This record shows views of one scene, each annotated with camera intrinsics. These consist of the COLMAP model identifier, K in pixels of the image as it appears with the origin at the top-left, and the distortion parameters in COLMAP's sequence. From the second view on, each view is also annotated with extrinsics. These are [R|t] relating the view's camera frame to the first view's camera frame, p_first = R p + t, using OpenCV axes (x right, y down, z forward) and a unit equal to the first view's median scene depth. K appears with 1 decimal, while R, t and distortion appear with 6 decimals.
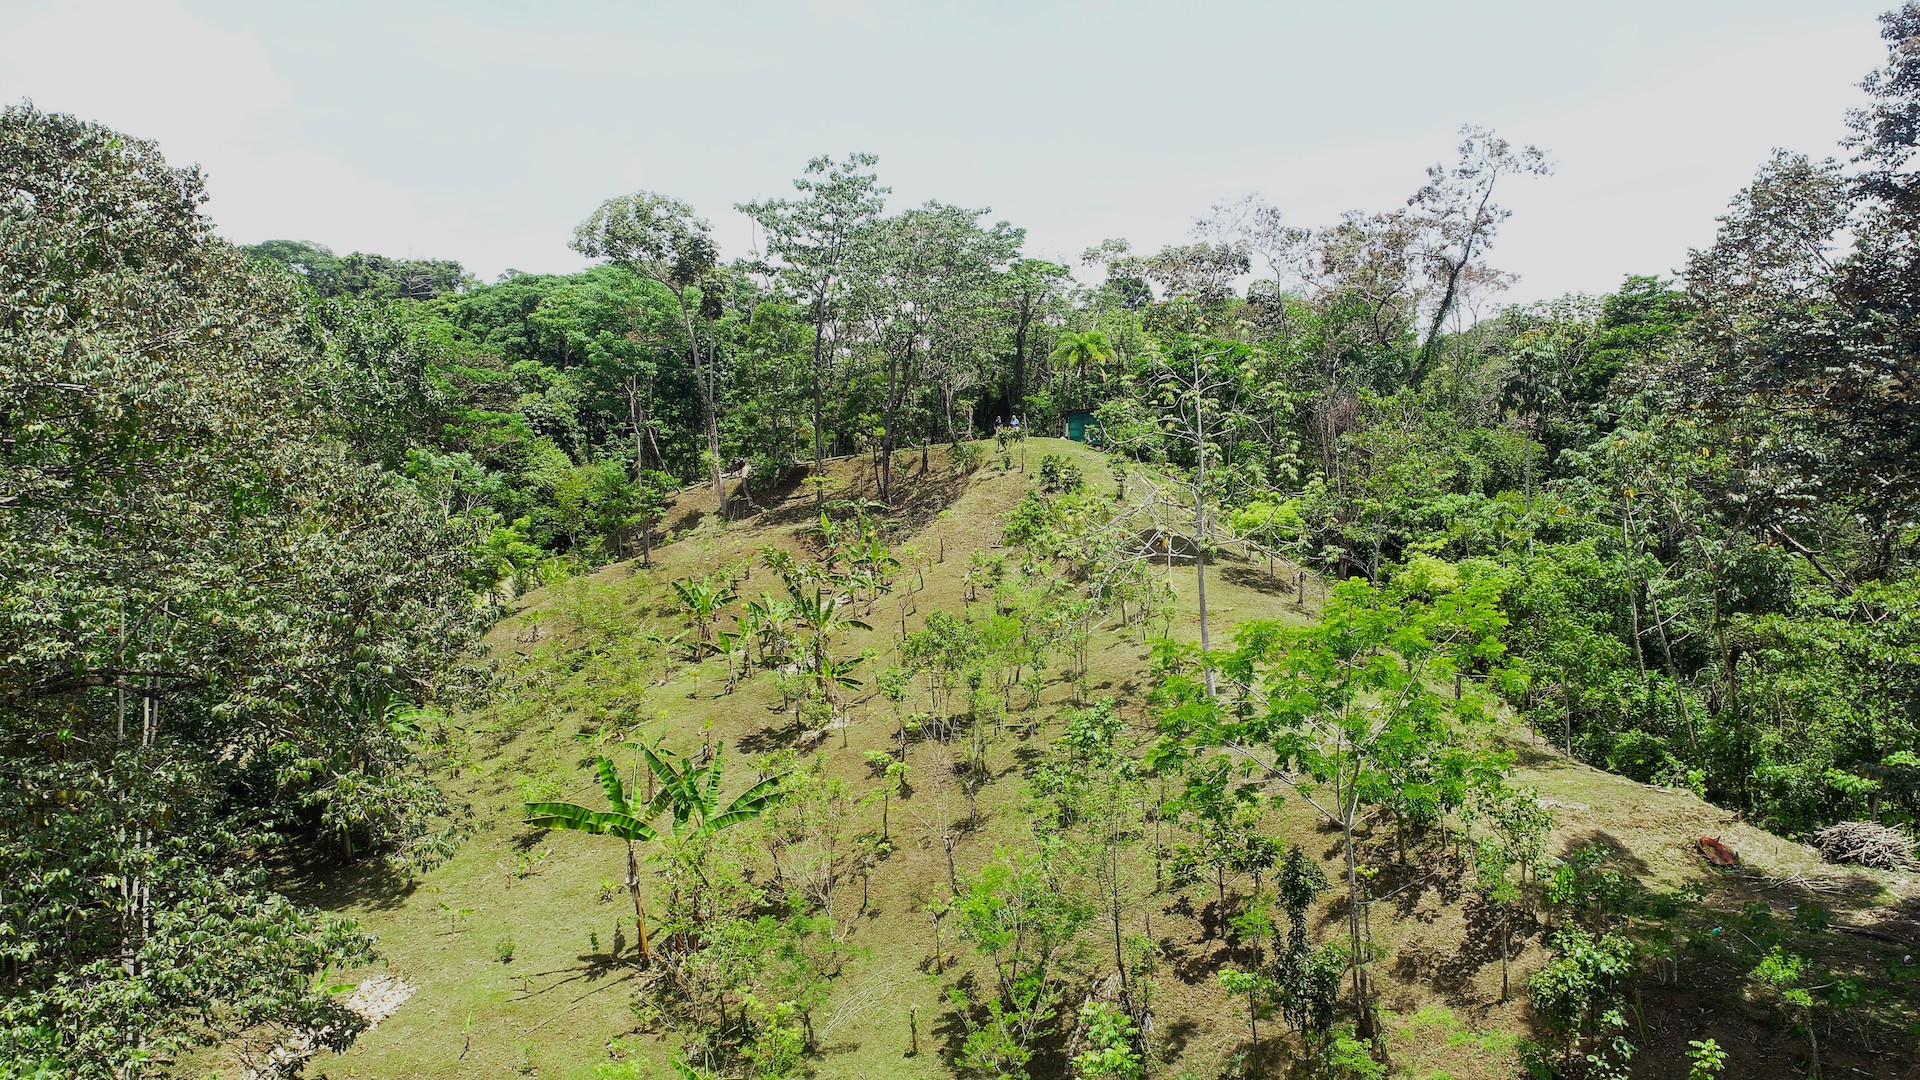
lens RADIAL K [[1293.5, 0, 959.3], [0, 1293.5, 540.9], [0, 0, 1]] dist [-0.005055, 0.004630]
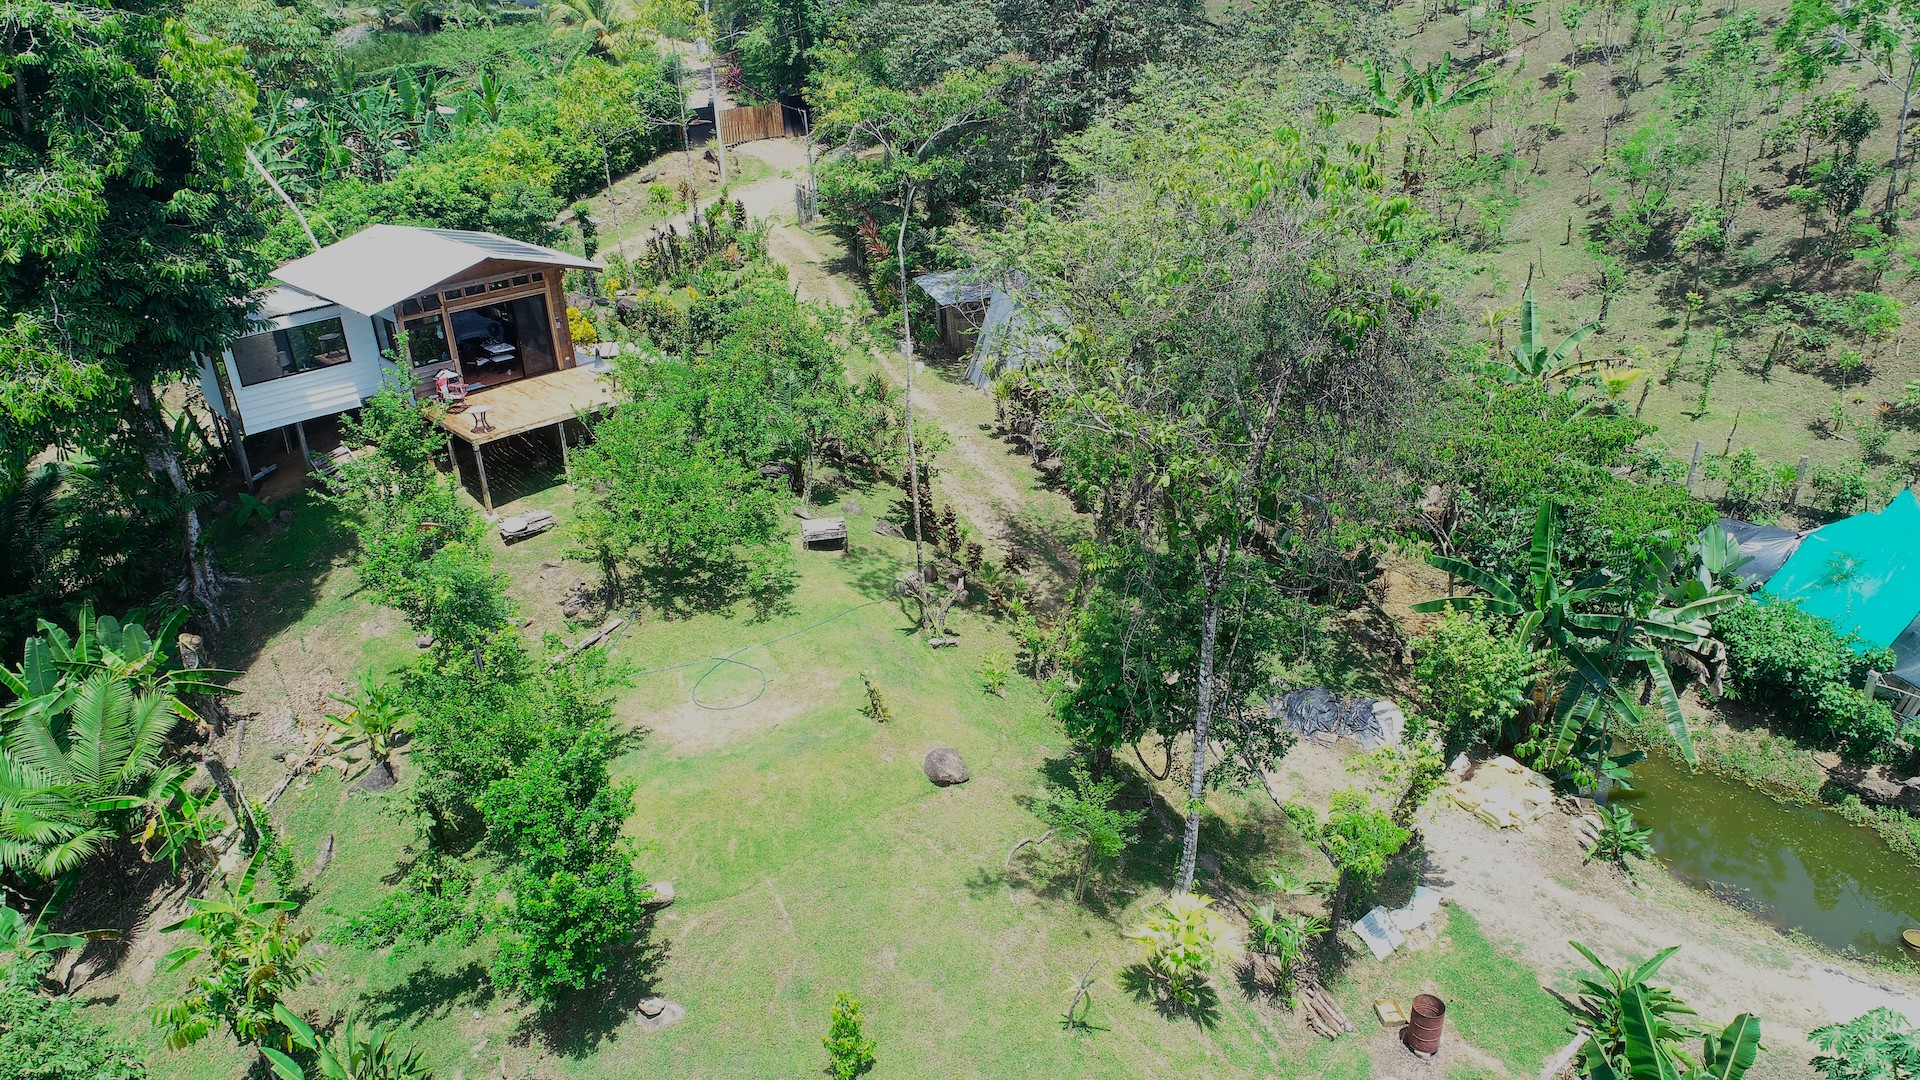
lens RADIAL K [[1293.5, 0, 959.2], [0, 1293.5, 546.0], [0, 0, 1]] dist [-0.005055, 0.004630]
pose [[0.917345, 0.153771, -0.367195, -0.064032], [0.025614, 0.897676, 0.439910, -0.003934], [0.397268, -0.412955, 0.819540, -0.650071]]
